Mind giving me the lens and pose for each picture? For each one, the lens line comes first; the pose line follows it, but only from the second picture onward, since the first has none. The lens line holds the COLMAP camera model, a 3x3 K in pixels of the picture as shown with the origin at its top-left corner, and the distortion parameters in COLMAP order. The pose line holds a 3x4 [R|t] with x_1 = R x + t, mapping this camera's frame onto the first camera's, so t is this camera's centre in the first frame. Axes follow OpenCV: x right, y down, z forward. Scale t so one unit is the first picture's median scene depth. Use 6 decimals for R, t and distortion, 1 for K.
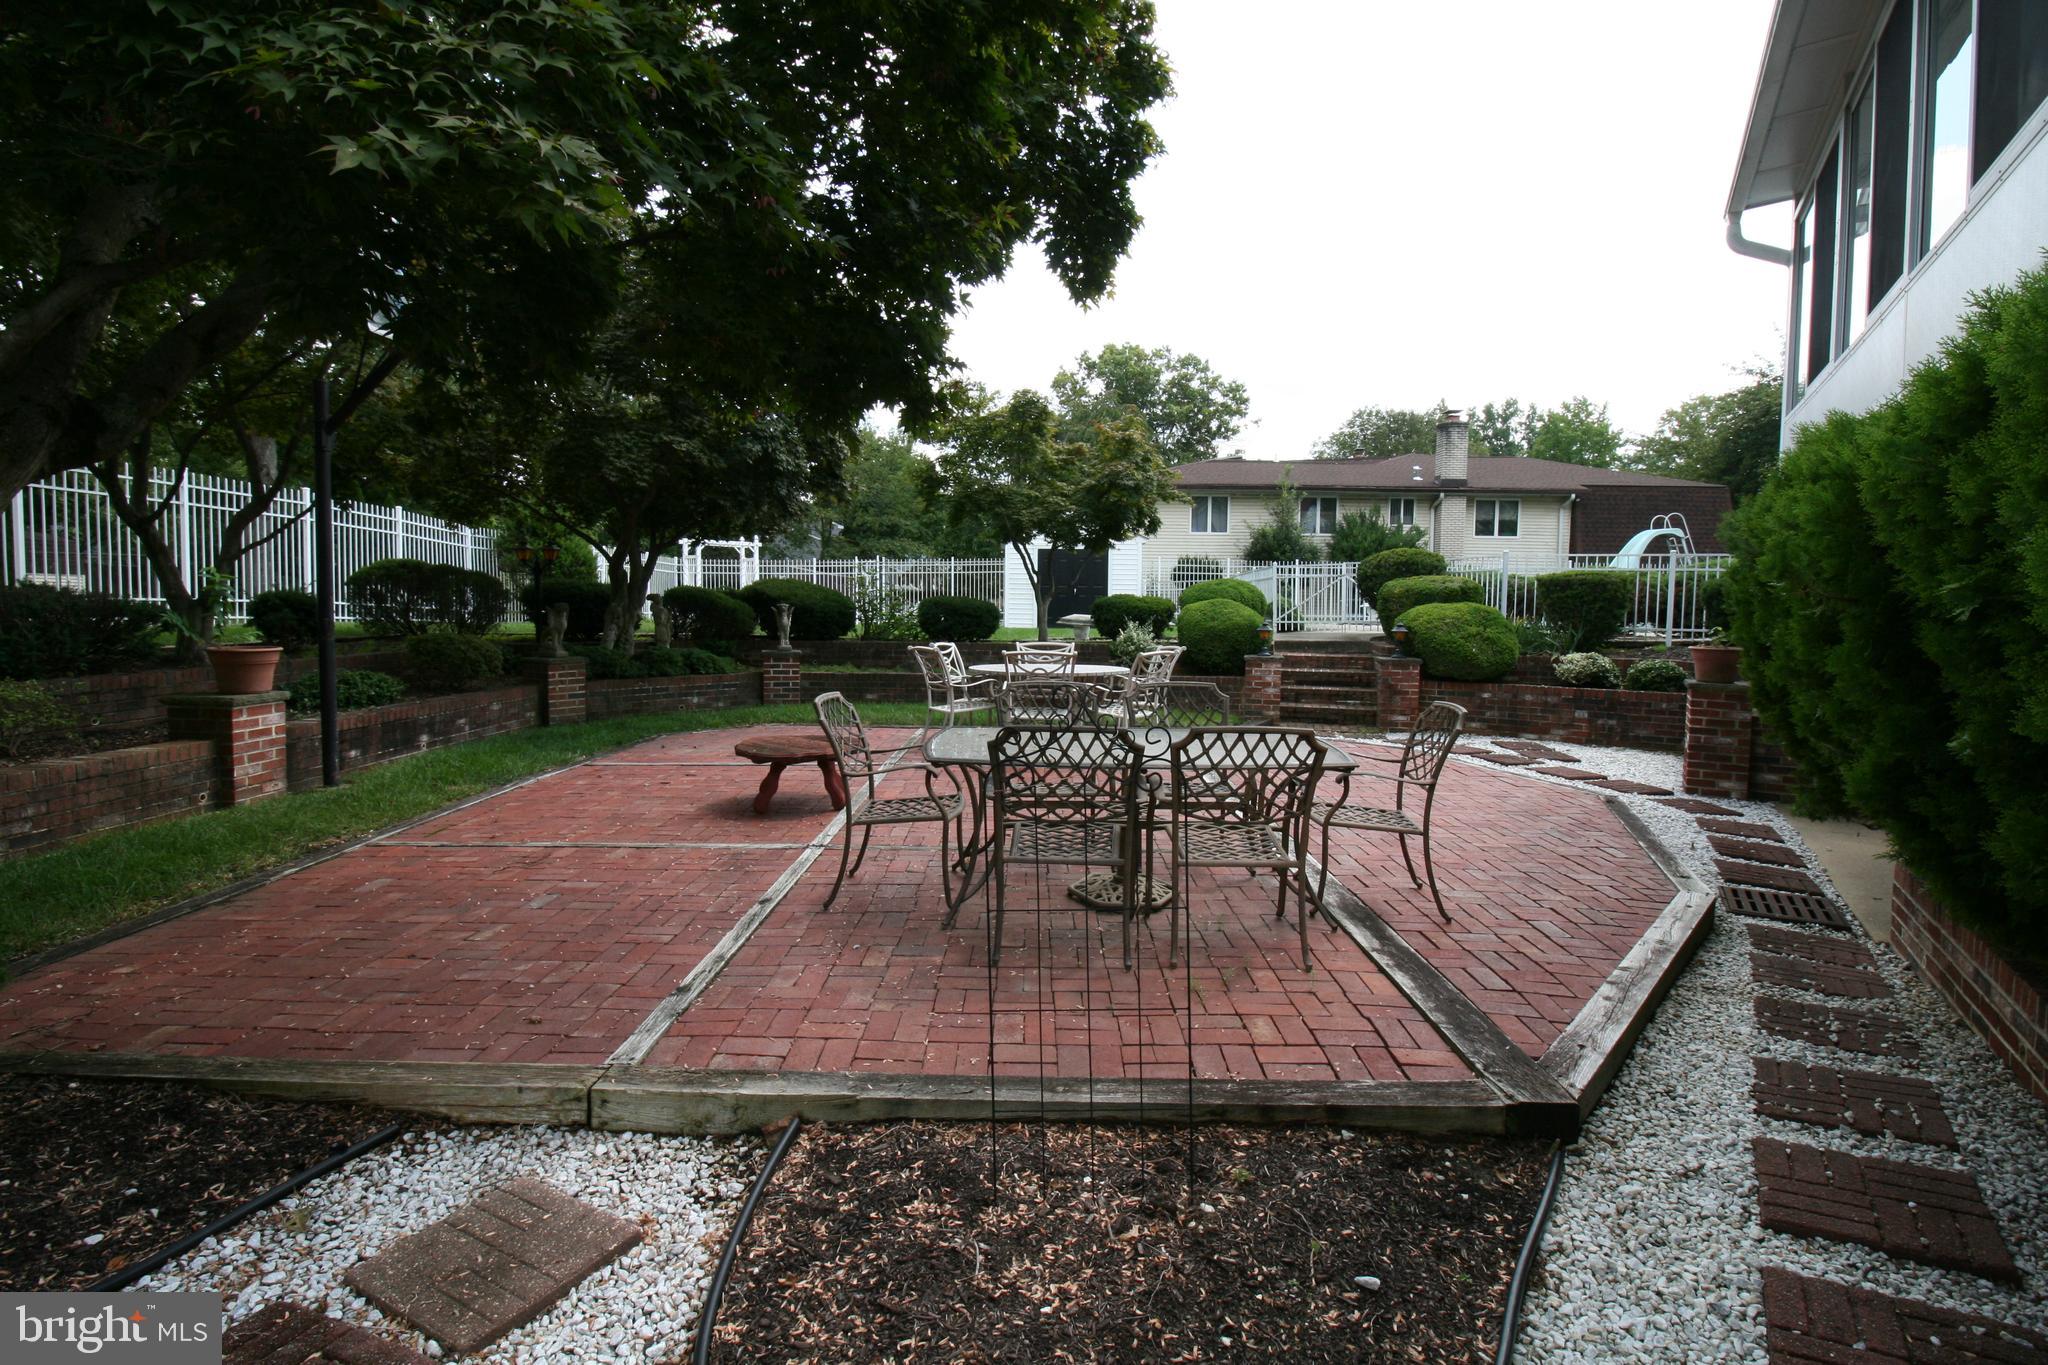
lens RADIAL K [[956.2, 0, 1032.1], [0, 956.2, 665.5], [0, 0, 1]] dist [-0.000093, -0.012602]
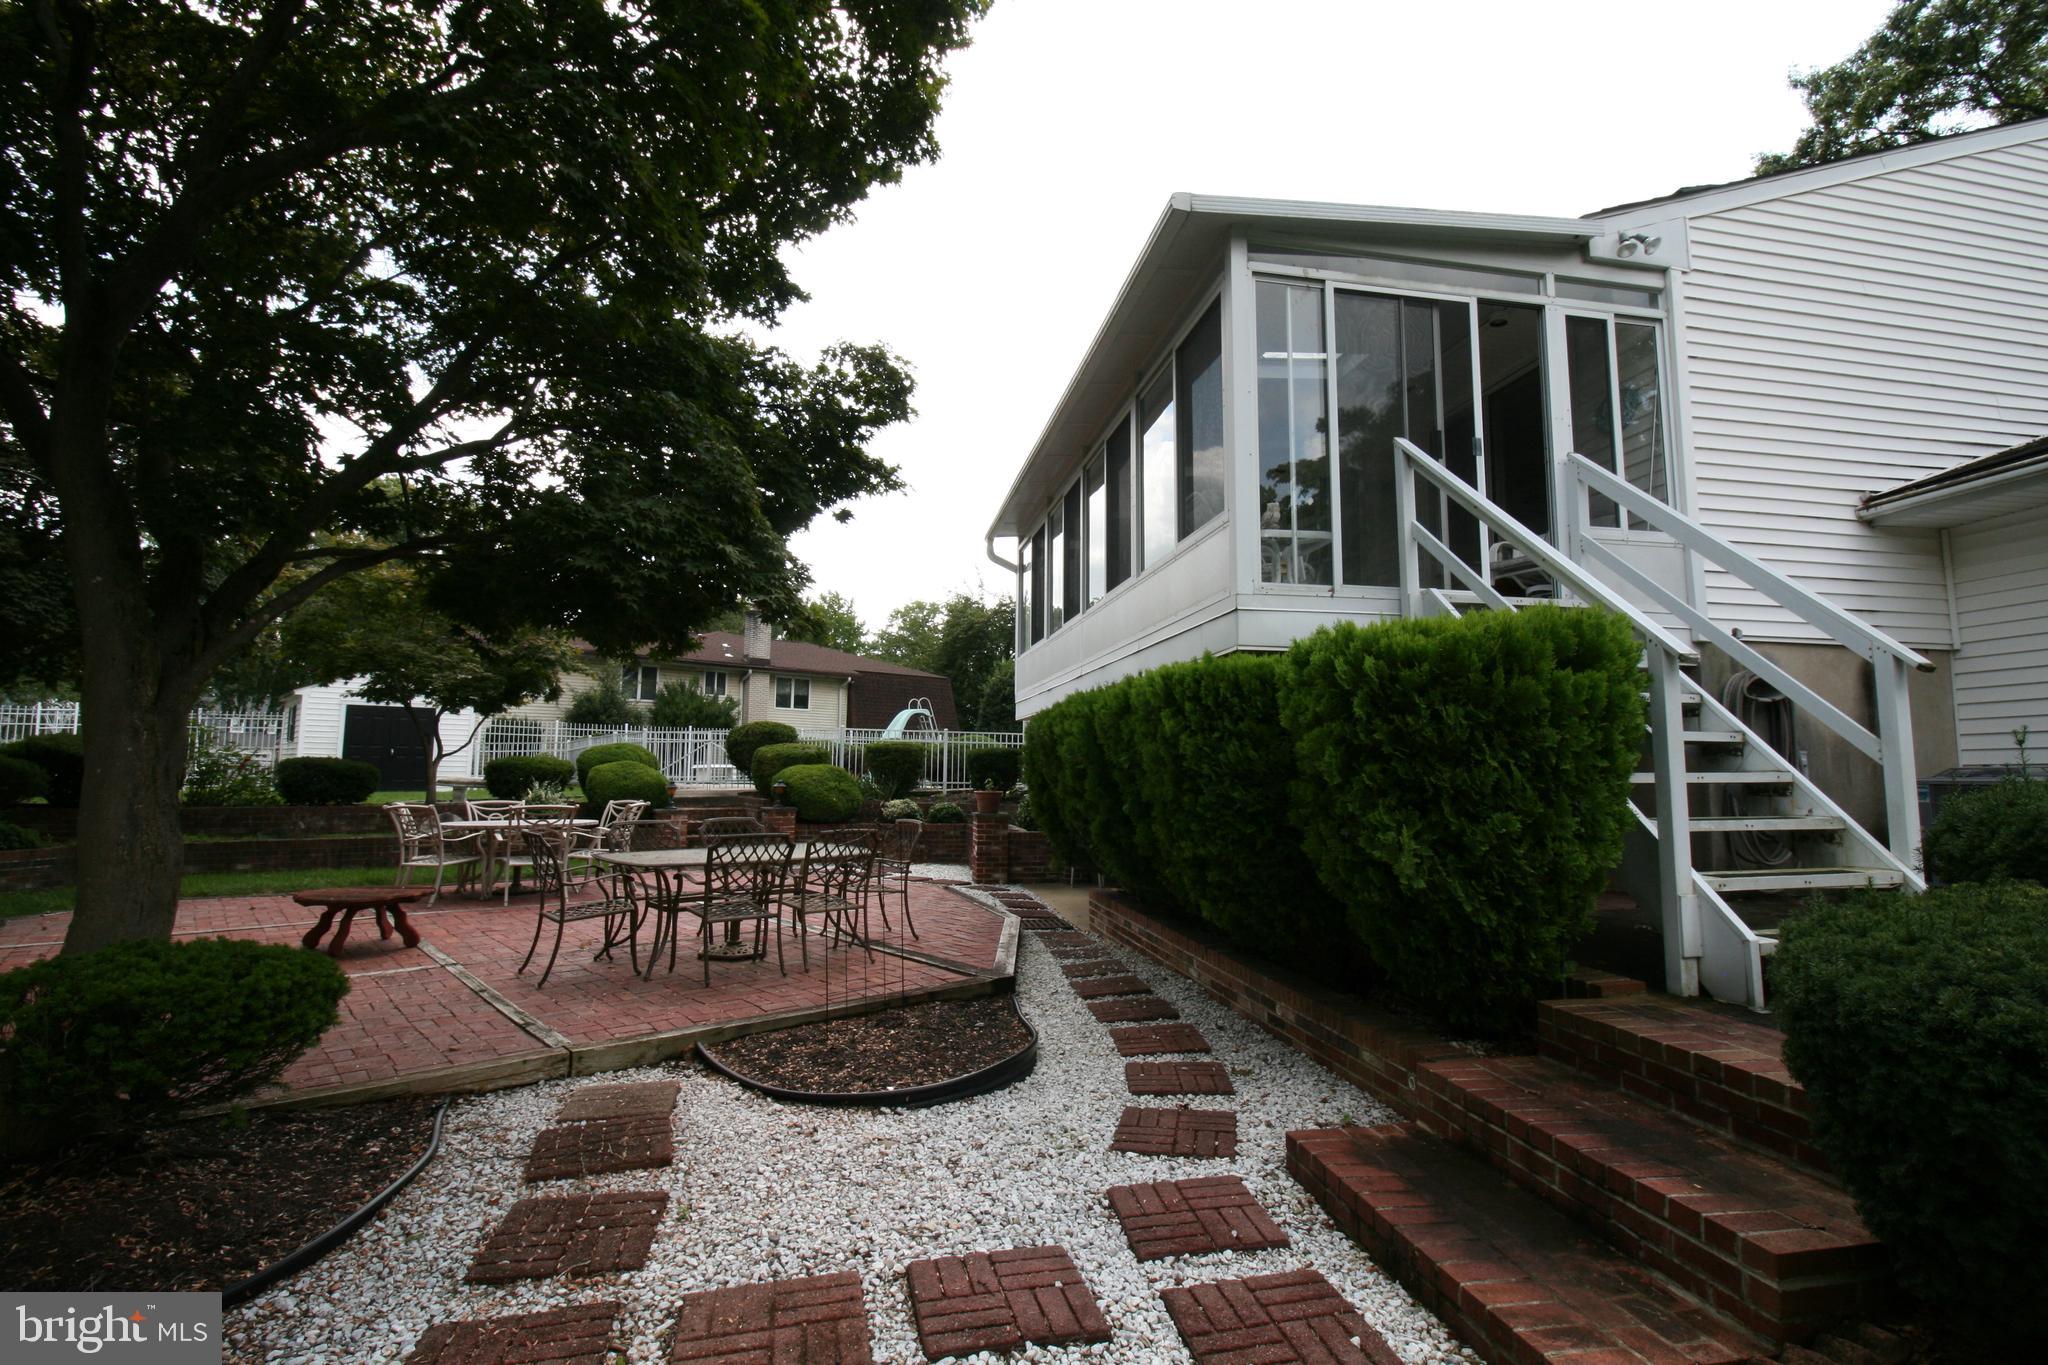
lens RADIAL K [[956.2, 0, 1039.8], [0, 956.2, 677.5], [0, 0, 1]] dist [-0.000093, -0.012602]
pose [[0.737883, 0.061850, 0.672089, -0.200673], [0.043918, 0.989282, -0.139258, 0.011910], [-0.673498, 0.132273, 0.727258, -0.169734]]
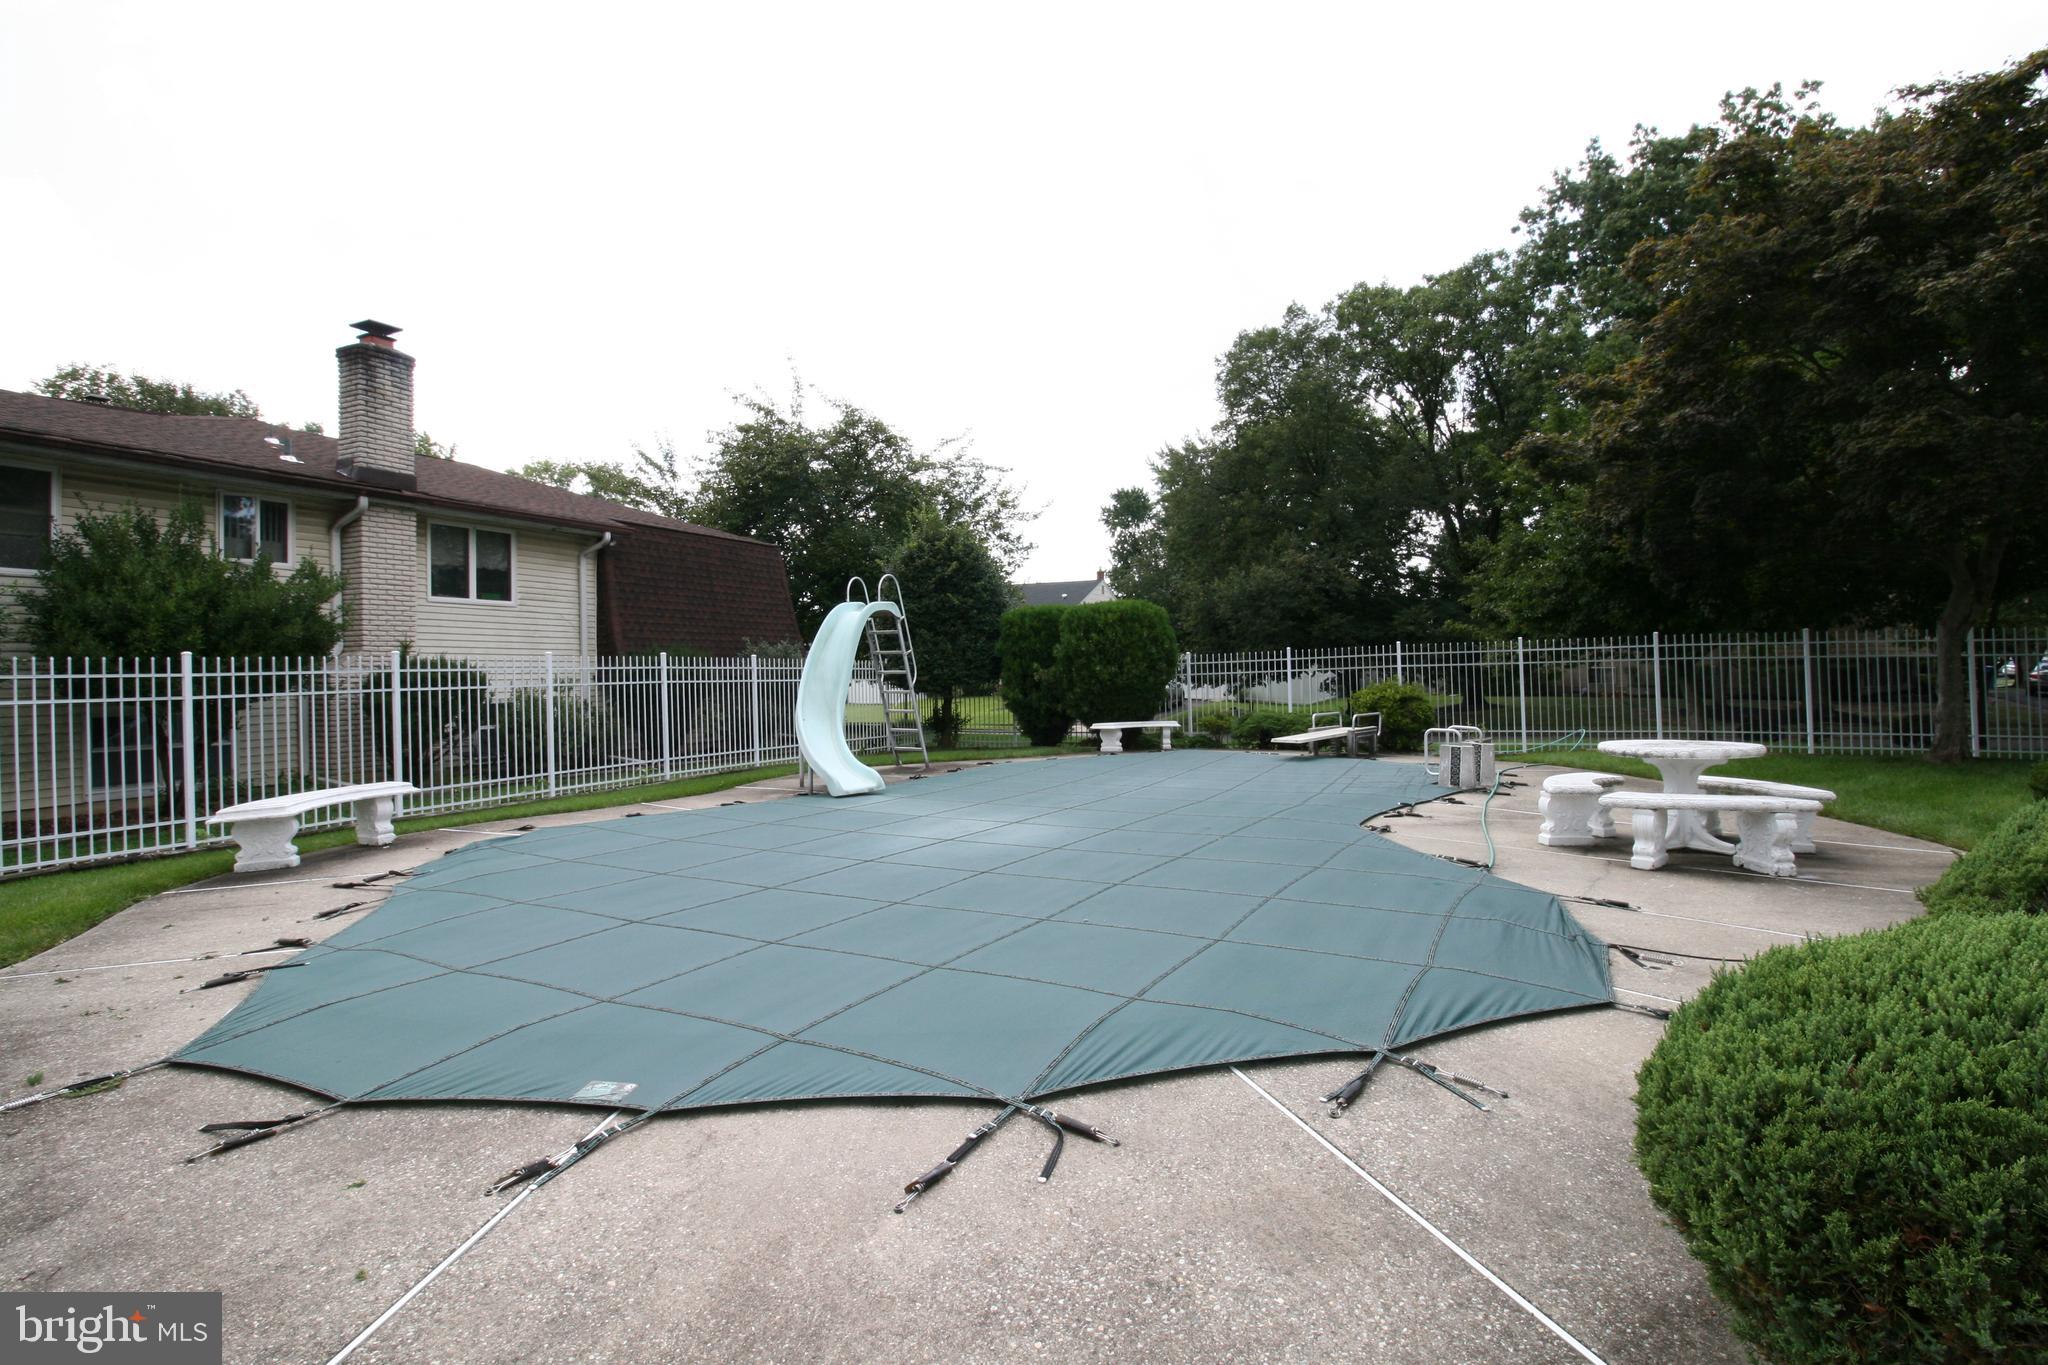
lens RADIAL K [[956.2, 0, 1040.3], [0, 956.2, 676.4], [0, 0, 1]] dist [-0.000093, -0.012602]
pose [[0.424363, -0.021706, 0.905232, 0.356398], [0.076353, 0.997010, -0.011887, -0.151797], [-0.902267, 0.074161, 0.424752, 1.195899]]
